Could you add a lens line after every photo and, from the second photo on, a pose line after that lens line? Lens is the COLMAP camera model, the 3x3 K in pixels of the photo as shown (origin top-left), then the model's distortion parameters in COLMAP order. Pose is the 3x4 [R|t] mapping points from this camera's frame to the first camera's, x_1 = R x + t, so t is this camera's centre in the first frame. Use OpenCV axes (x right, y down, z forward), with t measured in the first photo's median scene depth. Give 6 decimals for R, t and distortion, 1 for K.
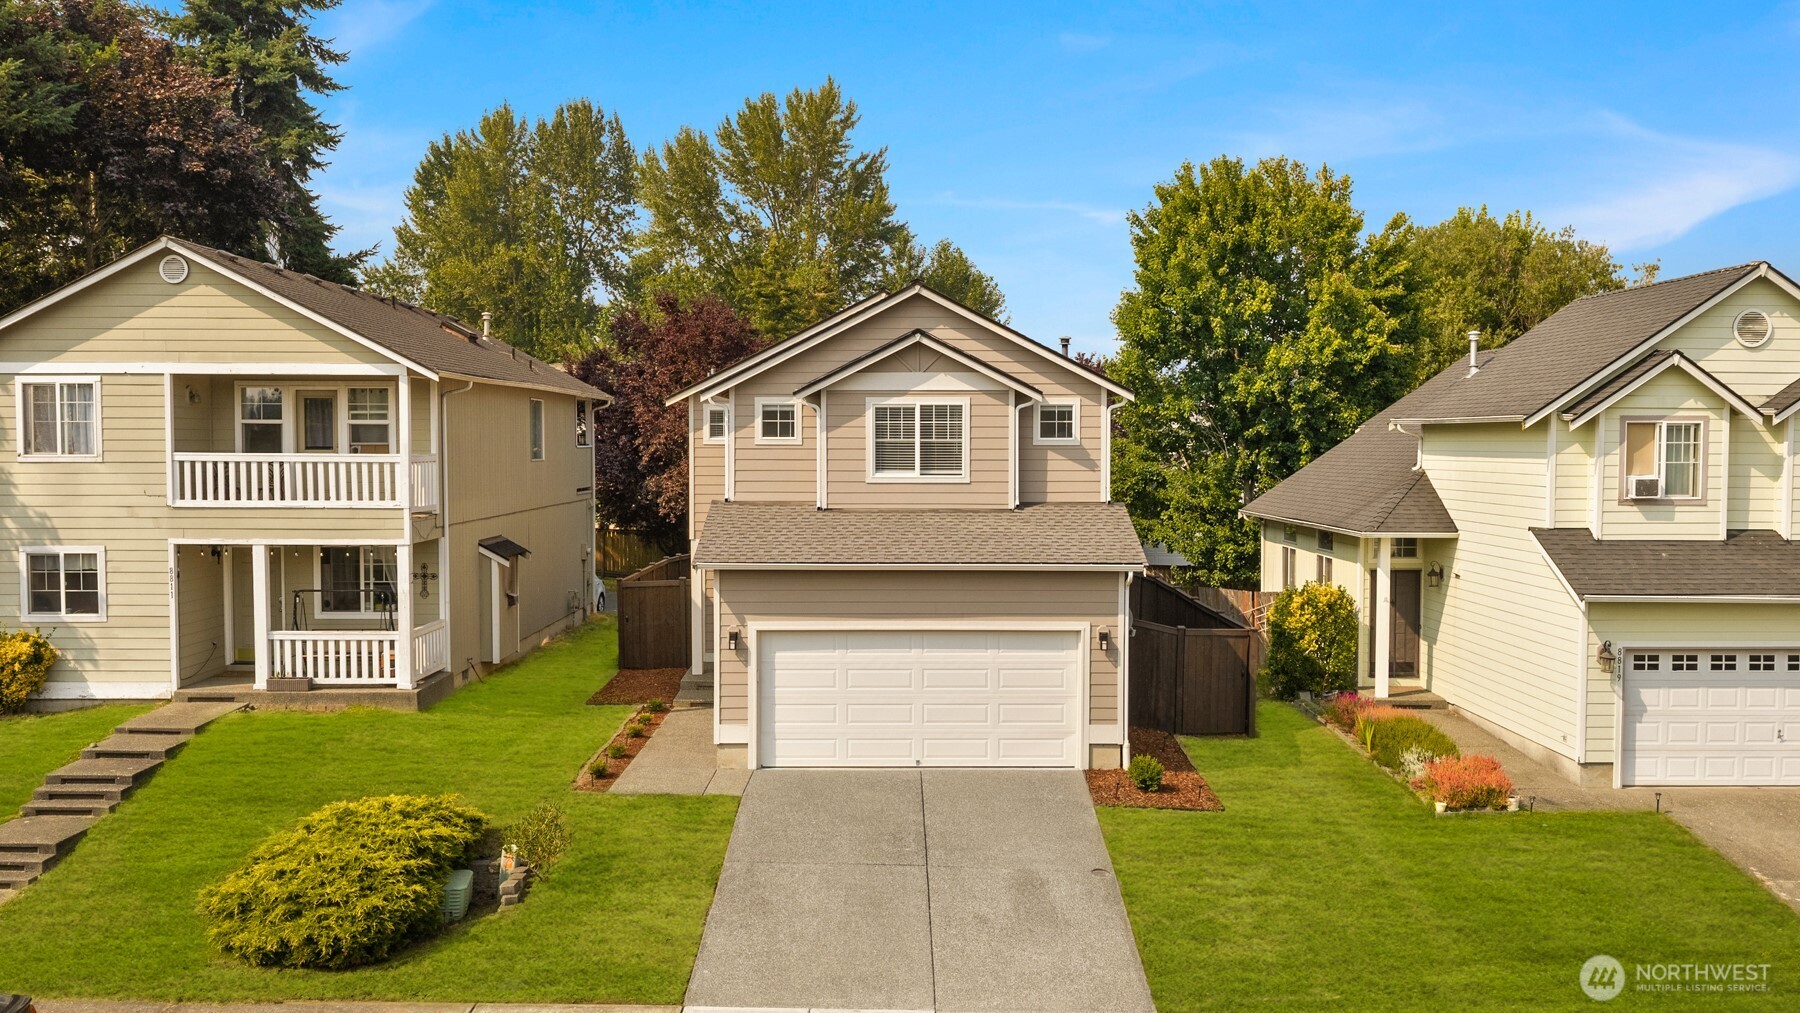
lens RADIAL K [[1494.8, 0, 900.0], [0, 1494.8, 506.5], [0, 0, 1]] dist [0.036133, -0.073437]
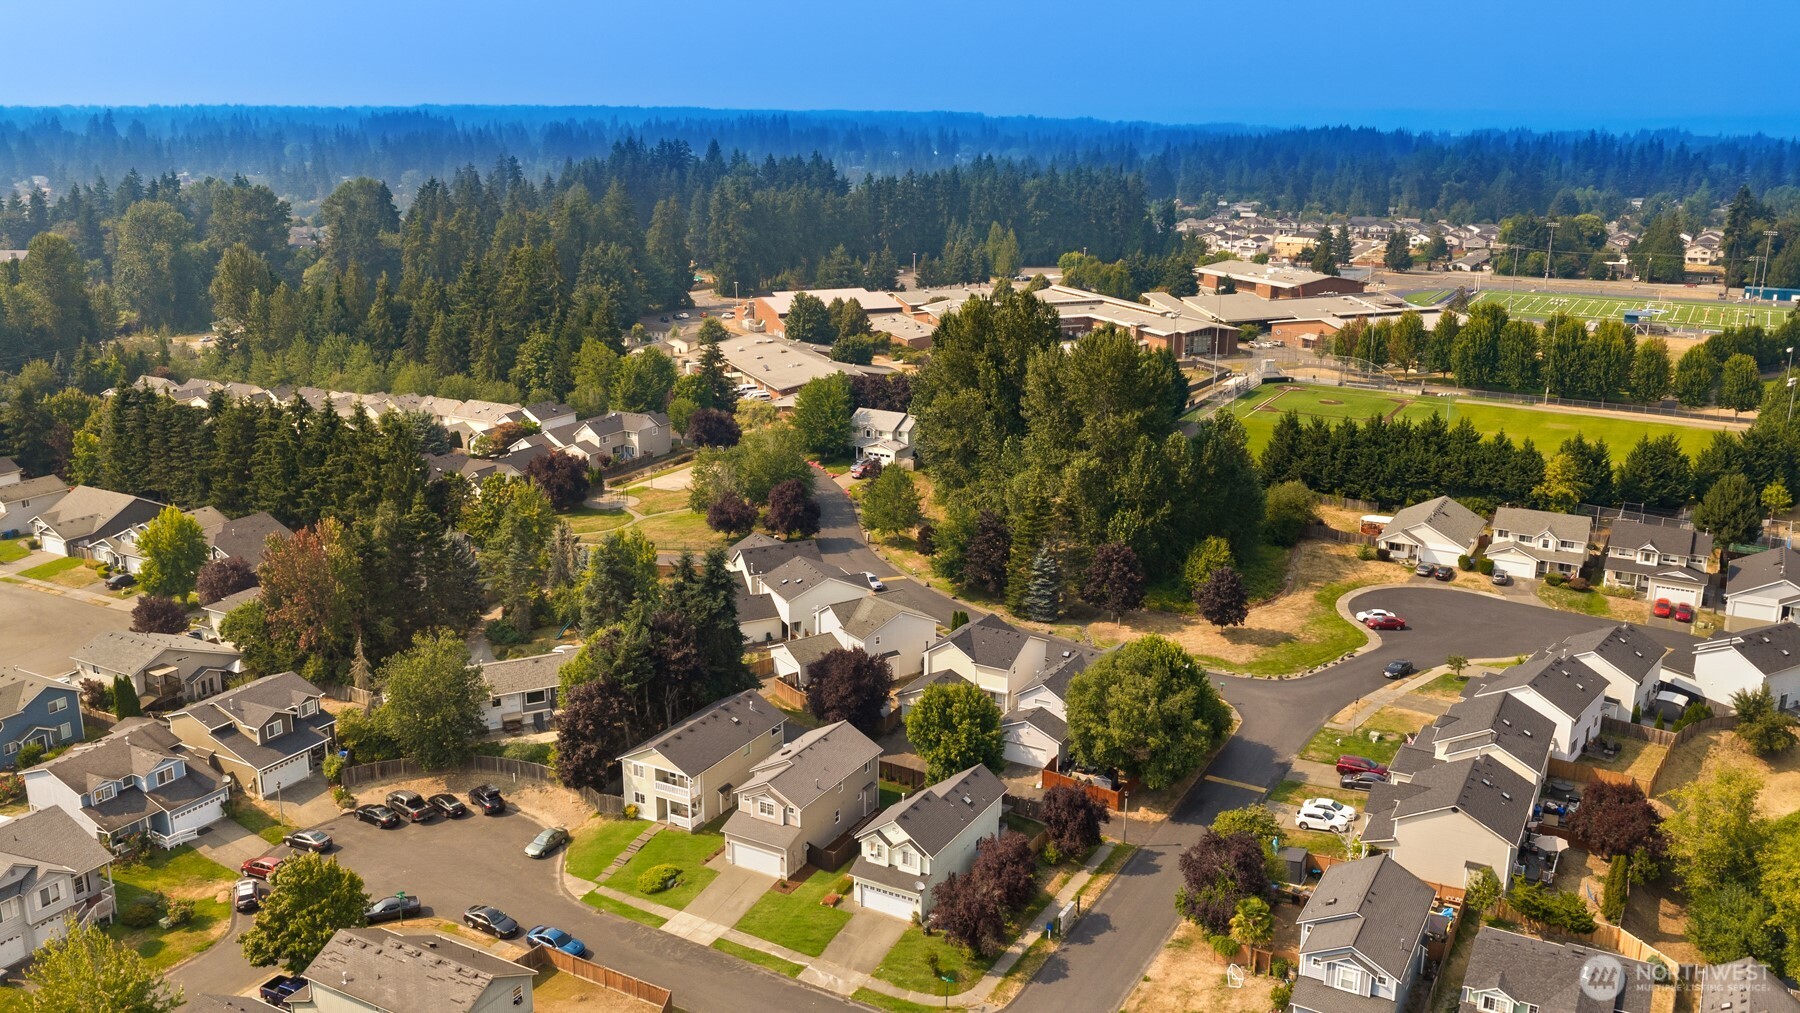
lens RADIAL K [[1494.8, 0, 900.0], [0, 1494.8, 506.5], [0, 0, 1]] dist [0.036133, -0.073437]
pose [[0.863995, 0.126640, -0.487314, 2.808636], [-0.011283, 0.972479, 0.232717, -2.278141], [0.503374, -0.195568, 0.841646, -2.933105]]
